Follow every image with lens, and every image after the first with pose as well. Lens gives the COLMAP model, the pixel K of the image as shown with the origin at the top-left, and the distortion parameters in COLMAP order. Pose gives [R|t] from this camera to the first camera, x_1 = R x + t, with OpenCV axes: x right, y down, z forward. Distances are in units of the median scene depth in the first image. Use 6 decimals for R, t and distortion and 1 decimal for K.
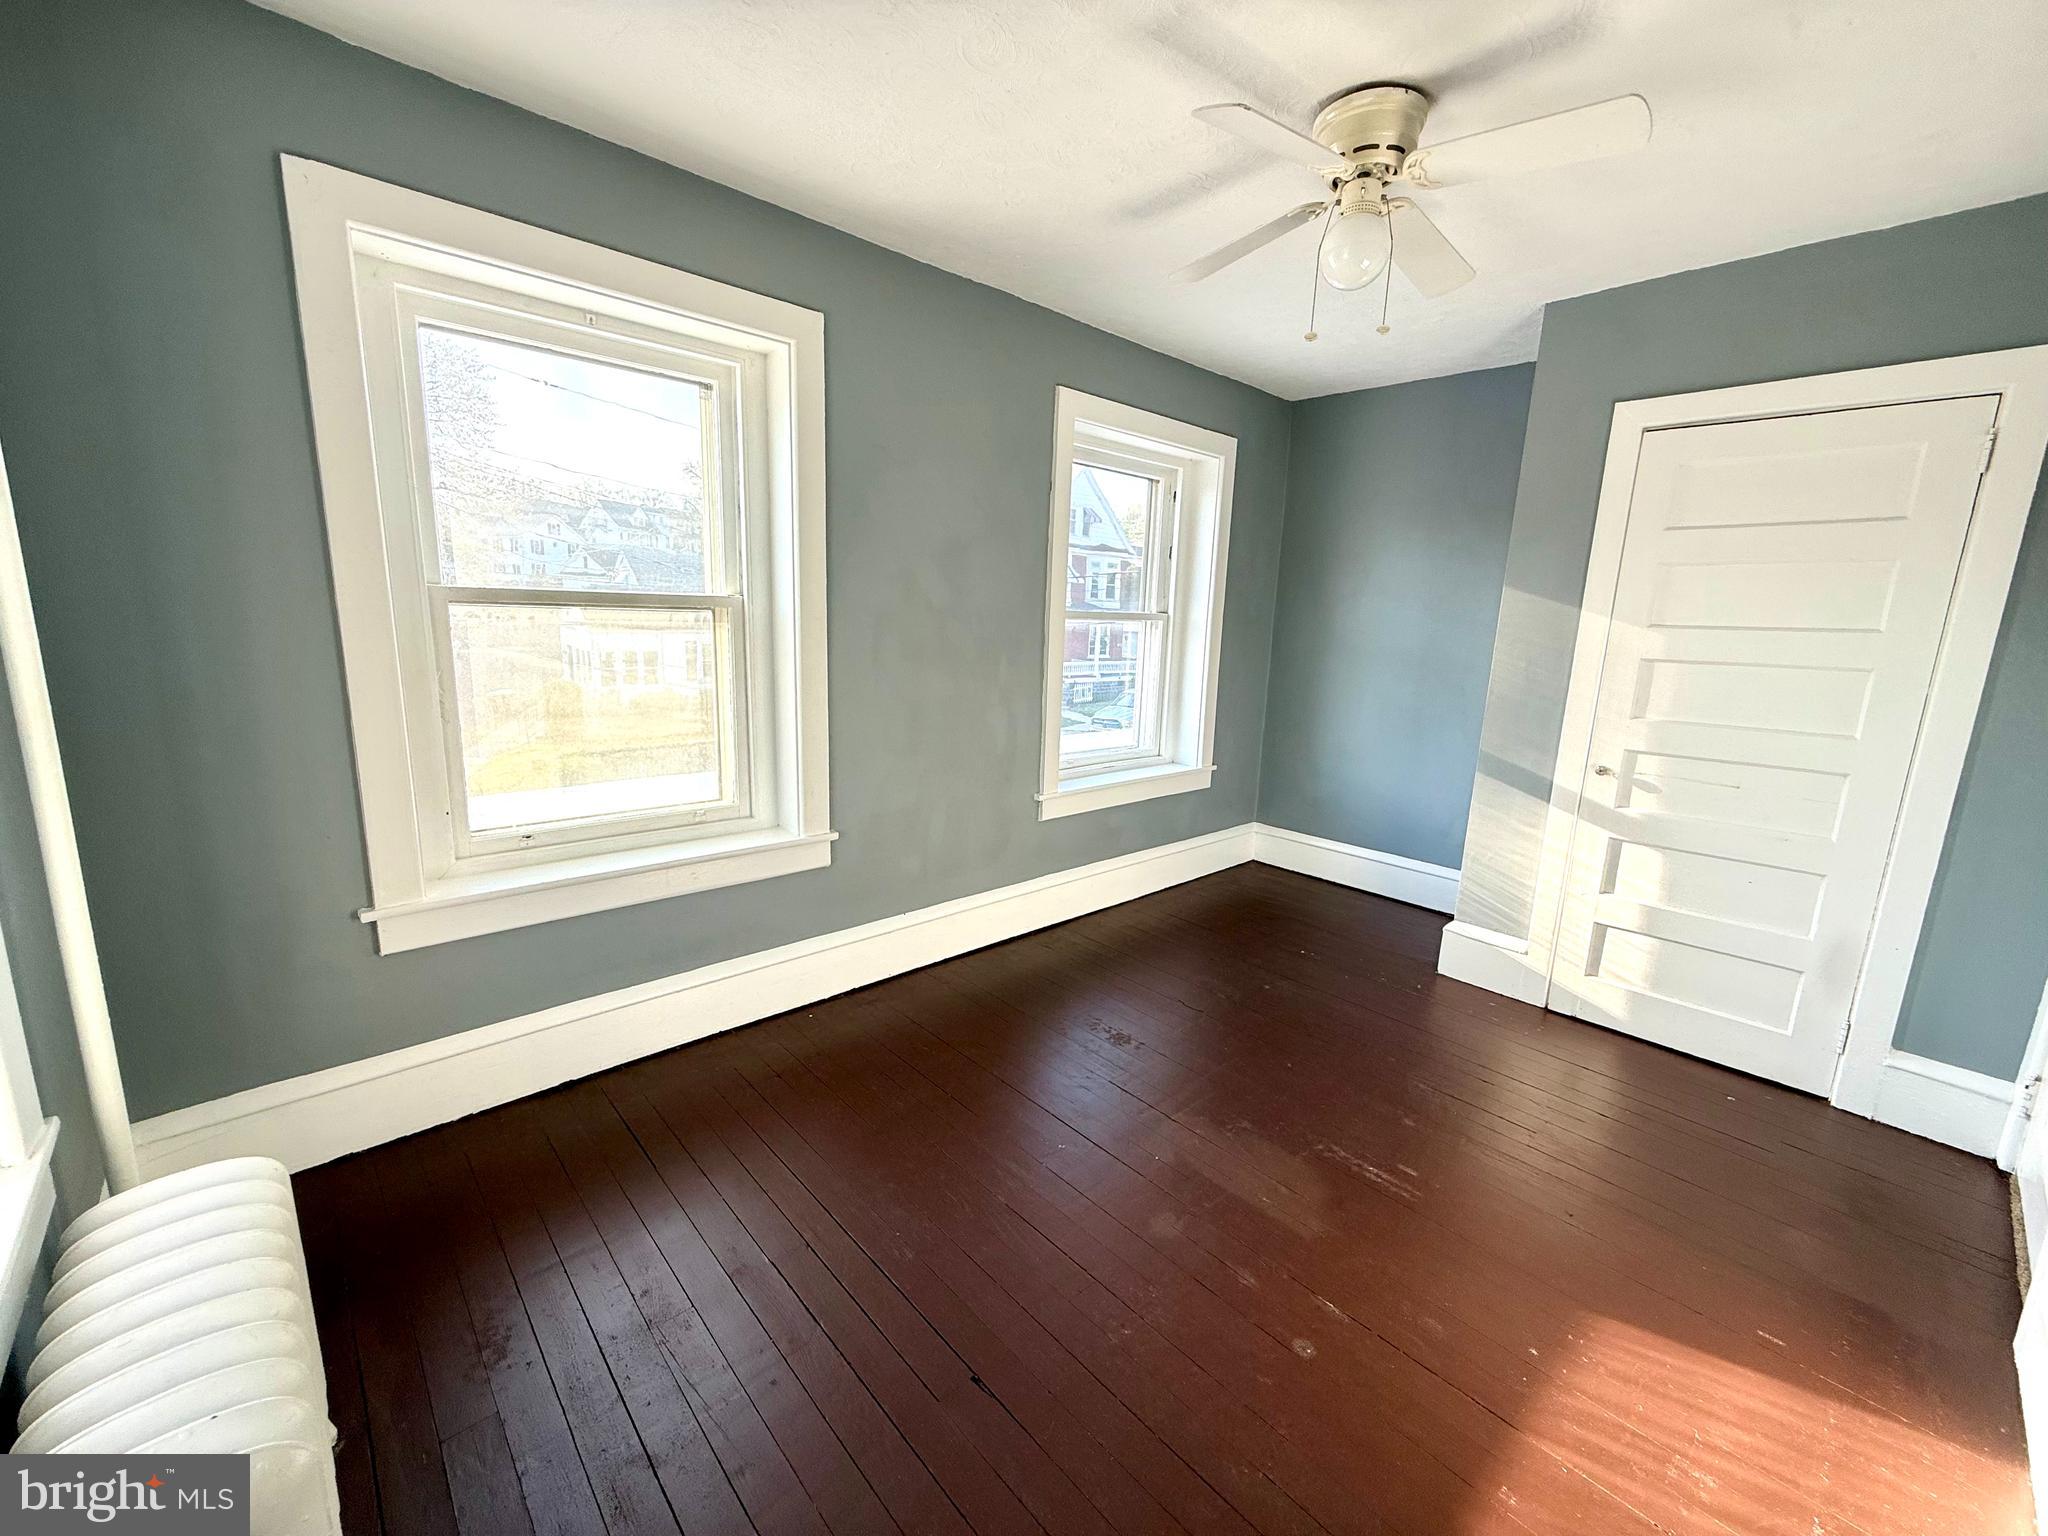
lens RADIAL K [[815.4, 0, 1024.0], [0, 815.4, 768.0], [0, 0, 1]] dist [-0.000978, -0.000275]
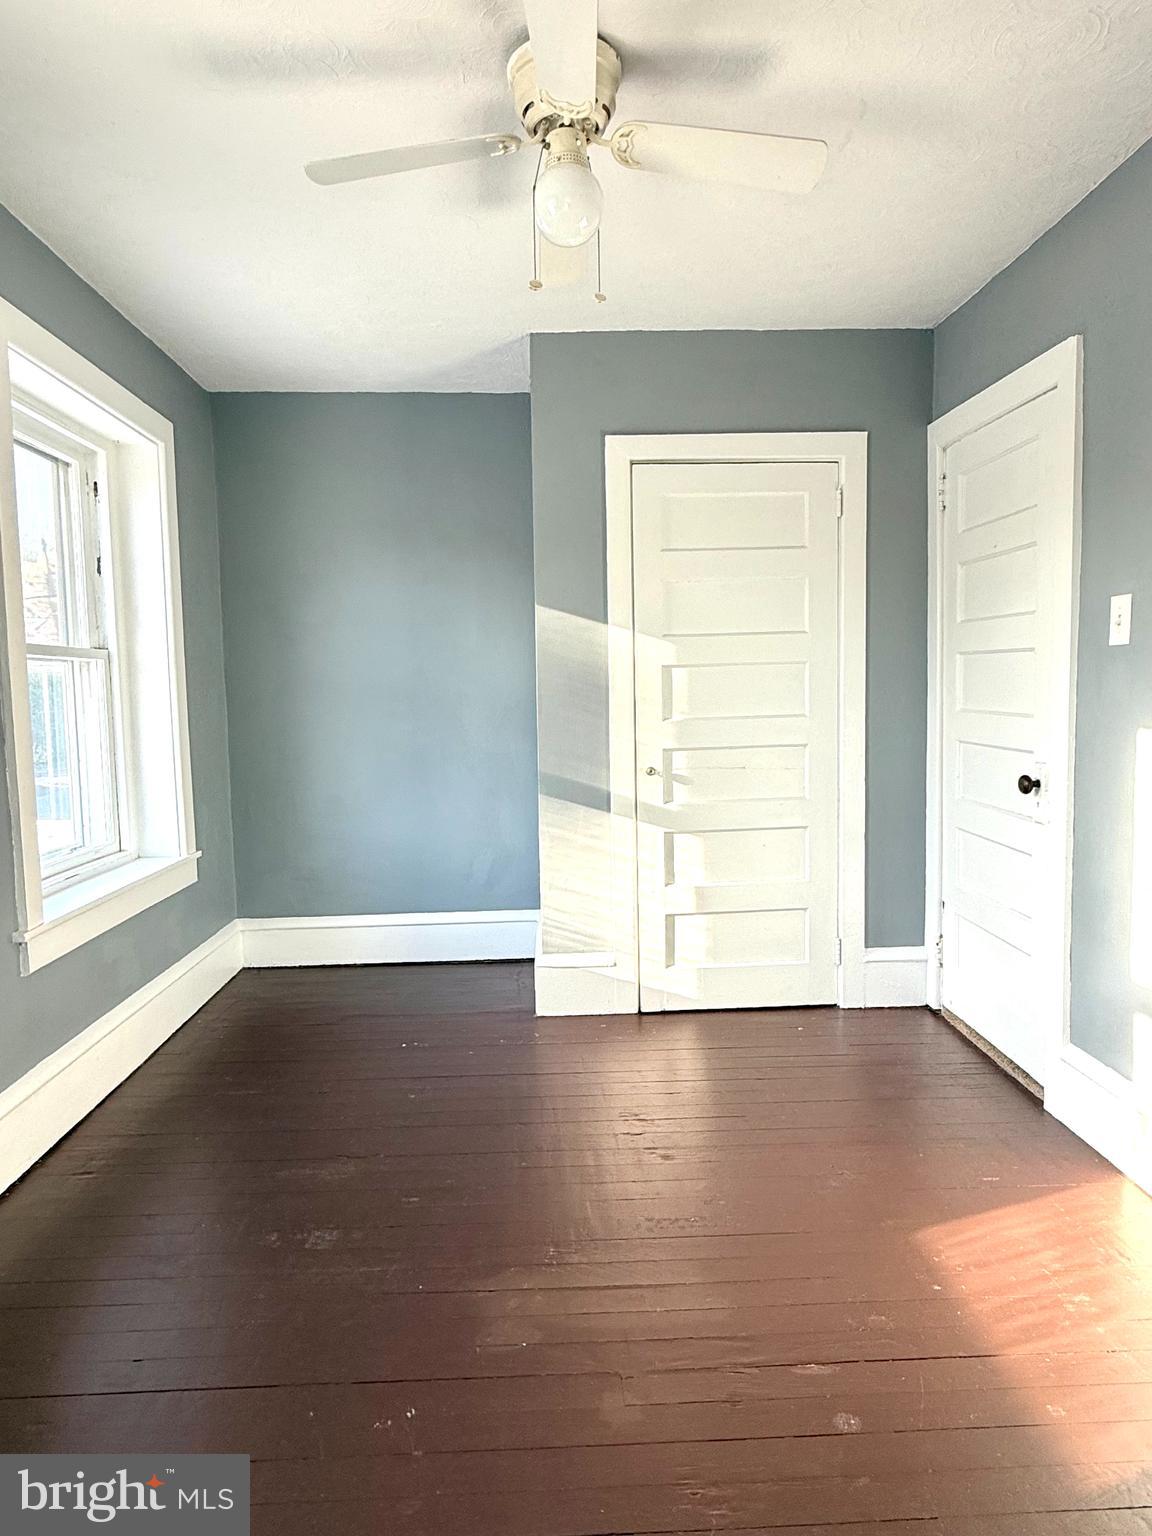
lens RADIAL K [[952.6, 0, 576.0], [0, 952.6, 768.0], [0, 0, 1]] dist [-0.001289, 0.000873]
pose [[0.644252, -0.109061, 0.756997, -0.290801], [0.185645, 0.982479, -0.016450, 0.001044], [-0.741940, 0.151130, 0.653211, 0.251231]]
